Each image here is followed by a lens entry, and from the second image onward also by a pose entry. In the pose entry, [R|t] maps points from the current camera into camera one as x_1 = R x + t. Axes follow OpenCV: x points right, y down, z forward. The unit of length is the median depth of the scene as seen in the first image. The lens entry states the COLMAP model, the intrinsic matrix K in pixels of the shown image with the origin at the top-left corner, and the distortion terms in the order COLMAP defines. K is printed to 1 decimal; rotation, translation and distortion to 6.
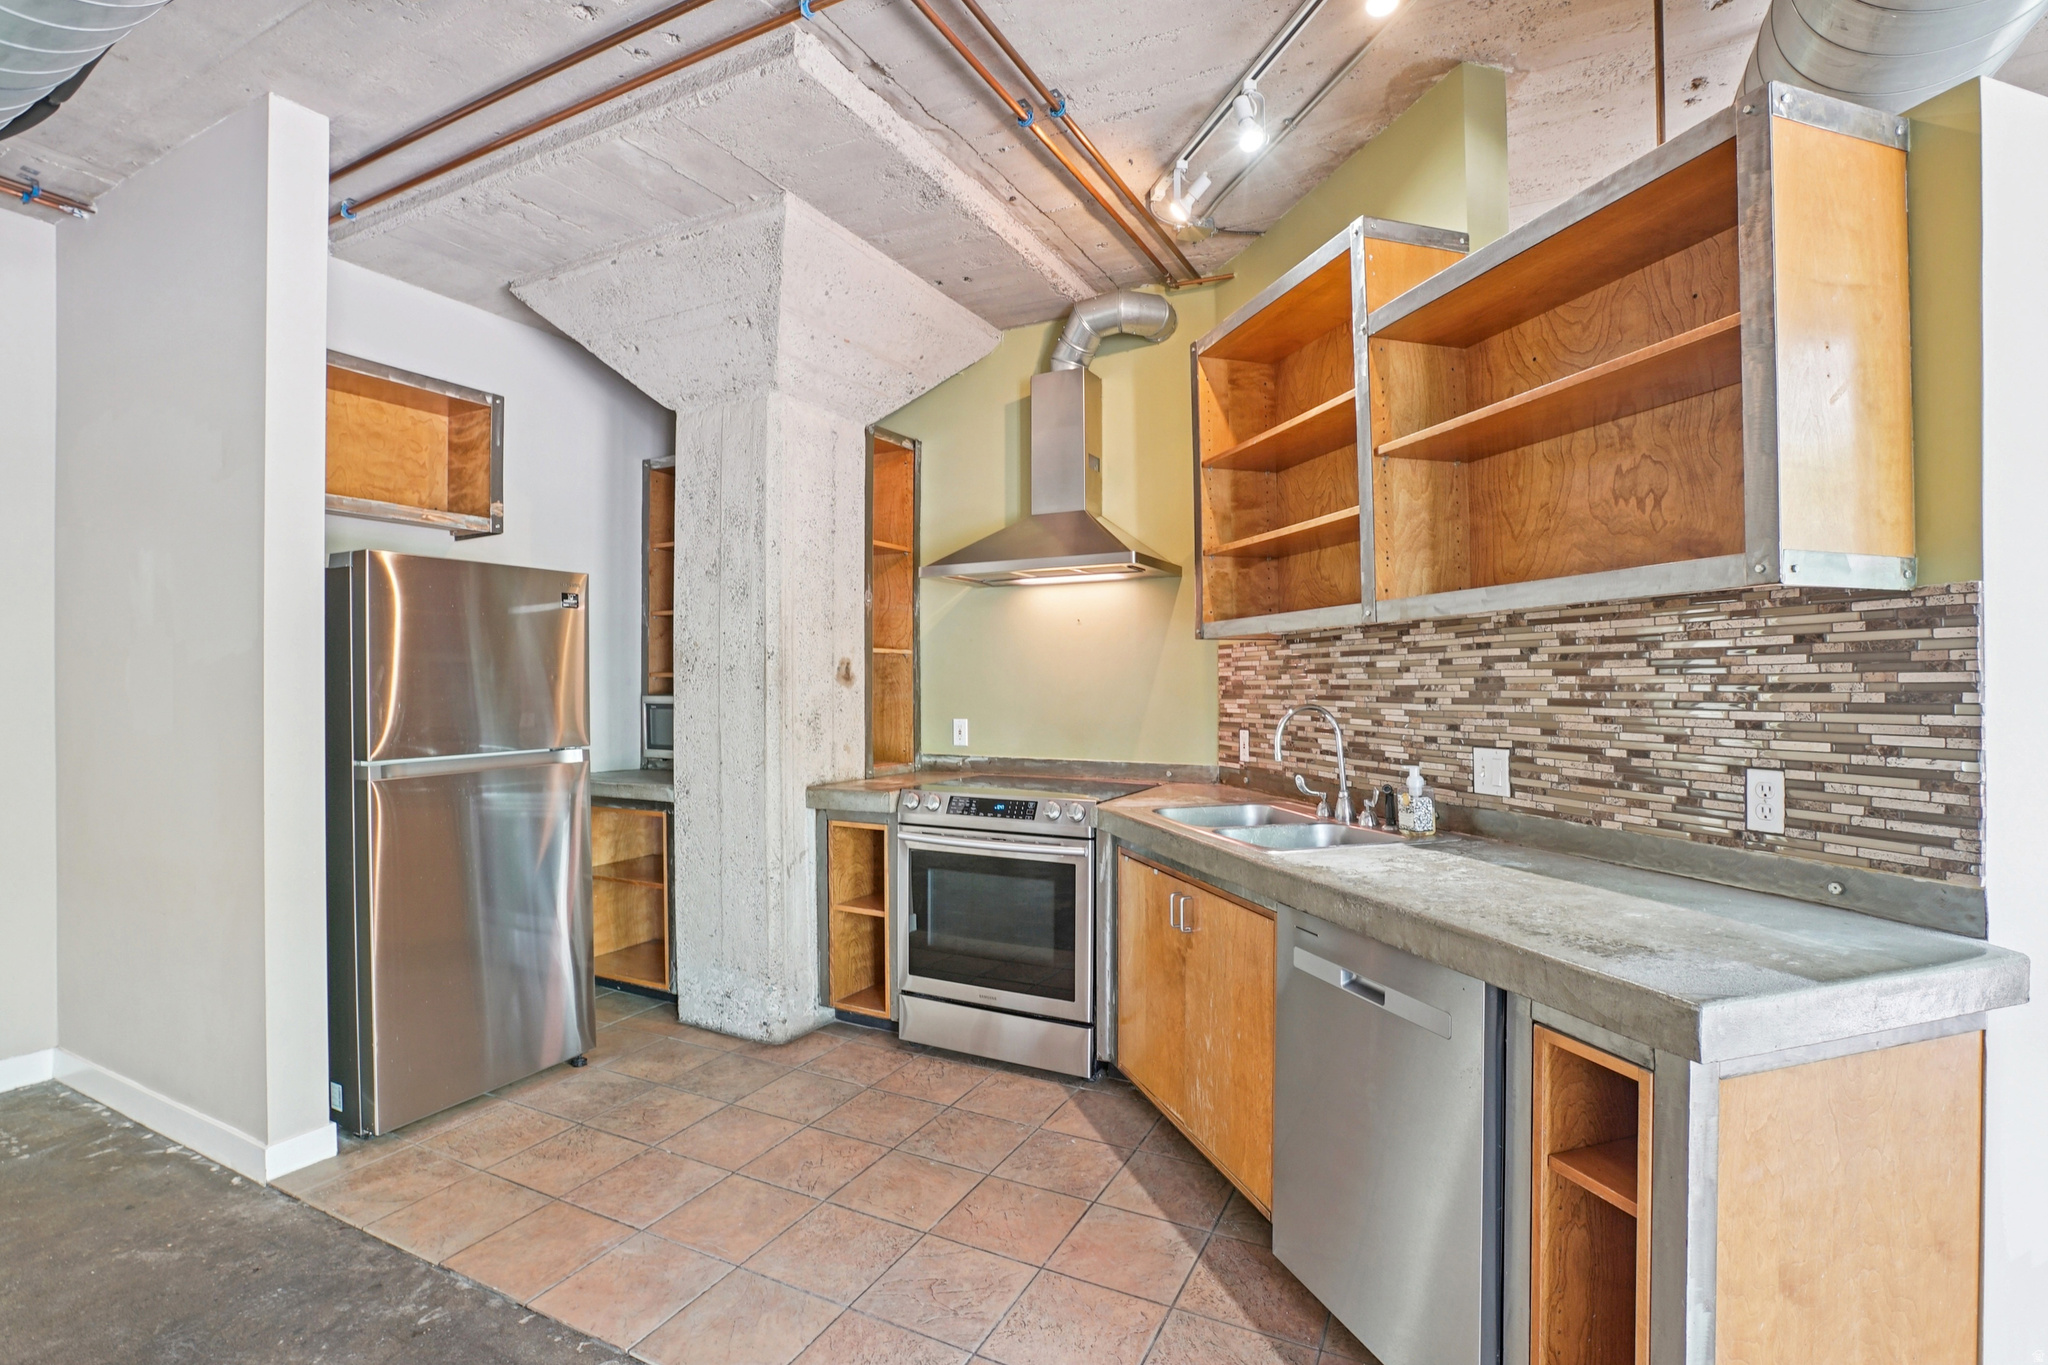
lens RADIAL K [[956.2, 0, 1026.2], [0, 956.2, 674.8], [0, 0, 1]] dist [-0.045899, 0.015355]
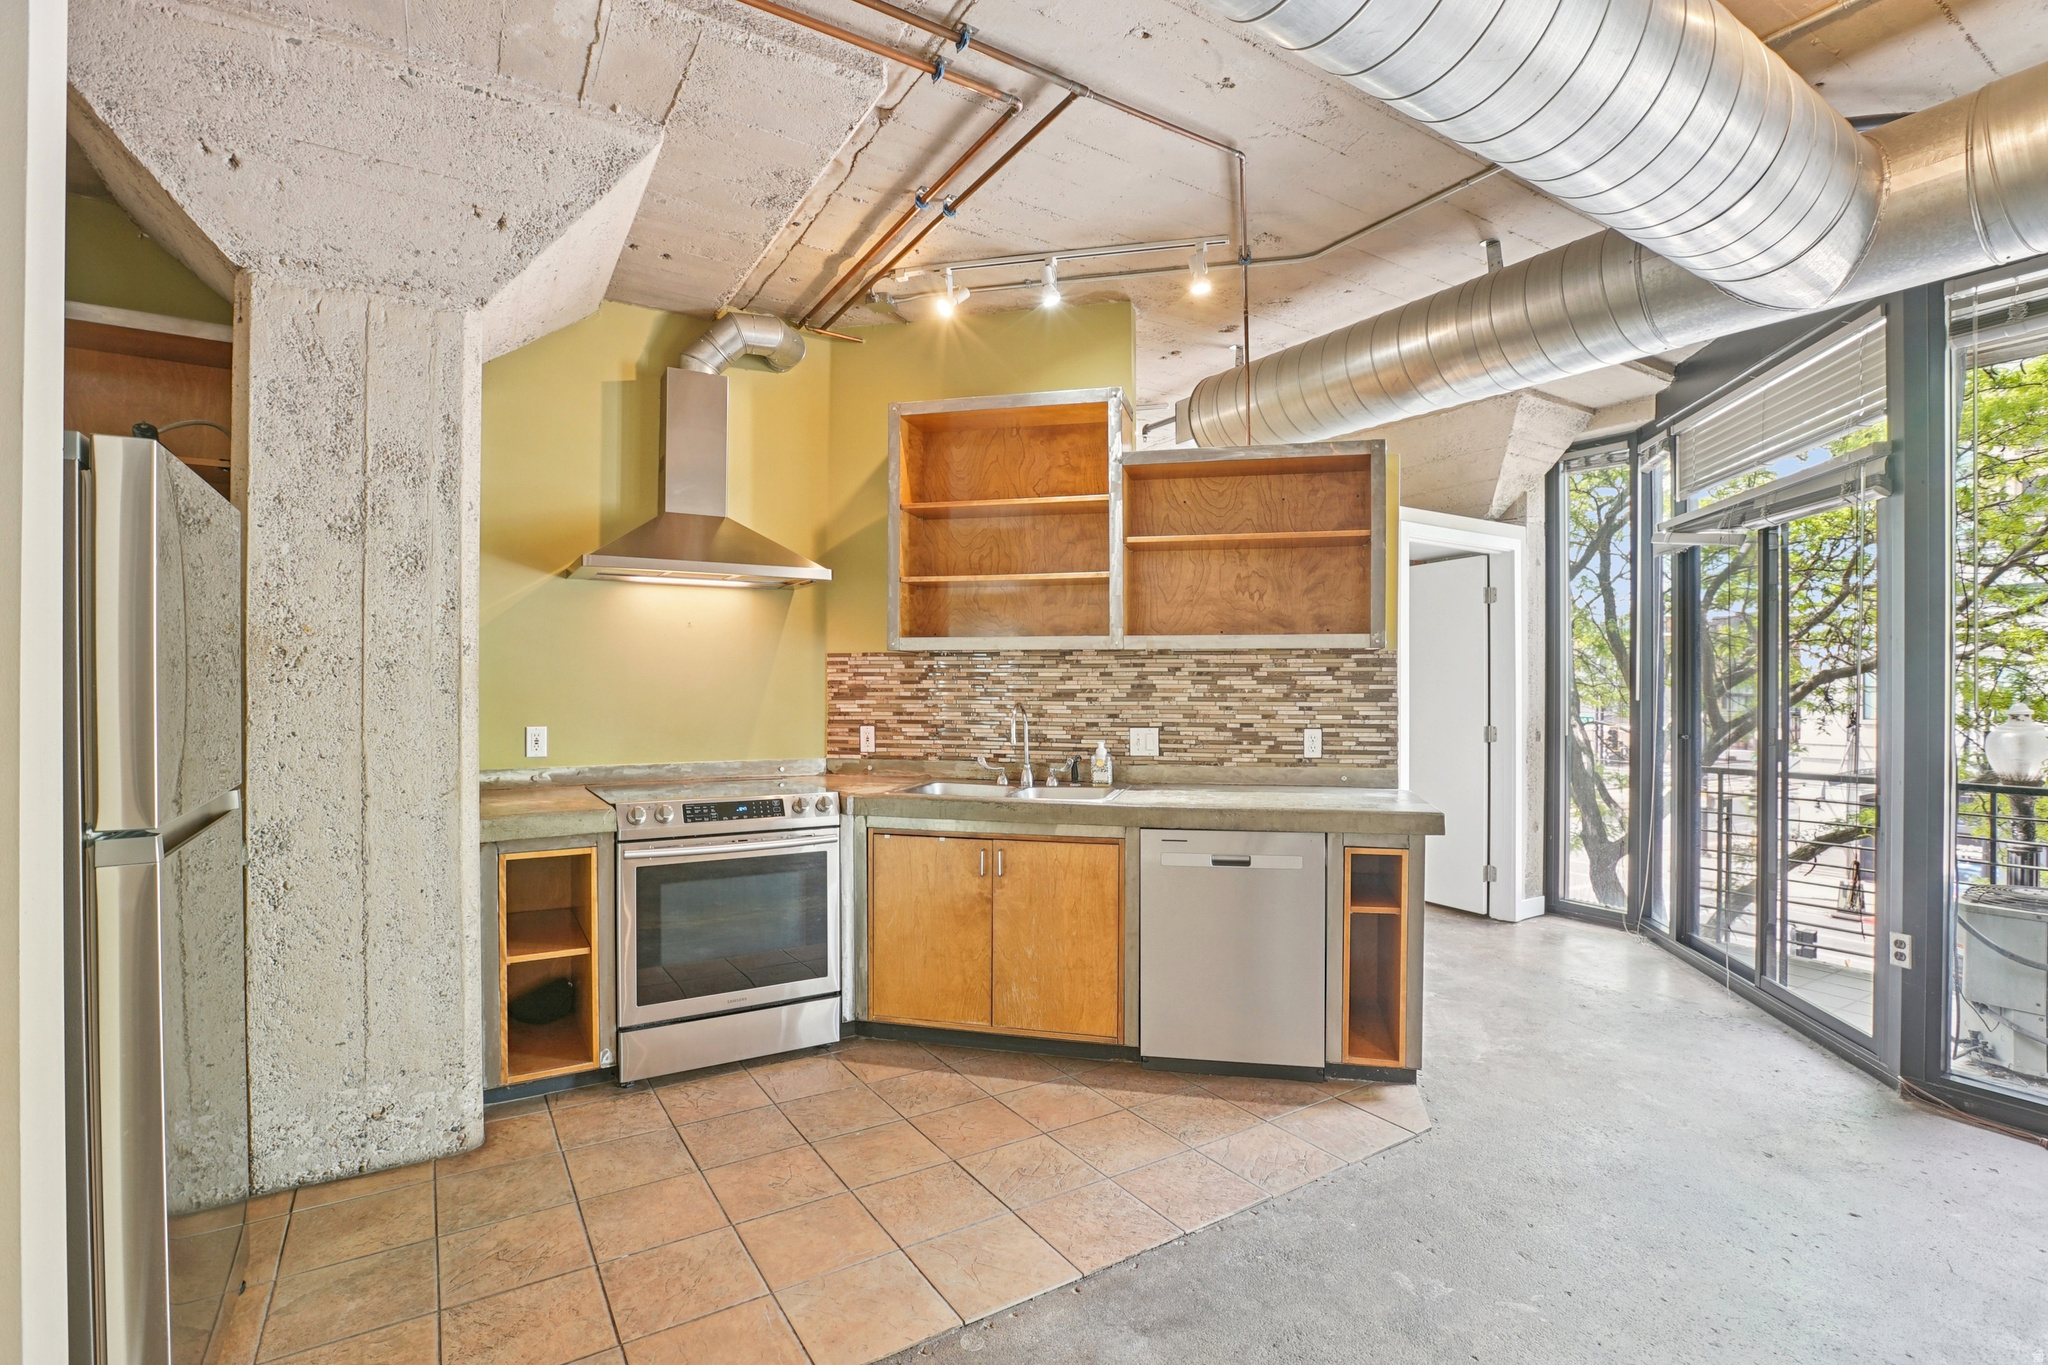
lens RADIAL K [[956.2, 0, 1039.0], [0, 956.2, 675.4], [0, 0, 1]] dist [-0.045899, 0.015355]
pose [[0.503061, 0.011649, 0.864173, -0.823343], [-0.013007, 0.999898, -0.005907, -0.000896], [-0.864153, -0.008269, 0.503161, 0.252891]]
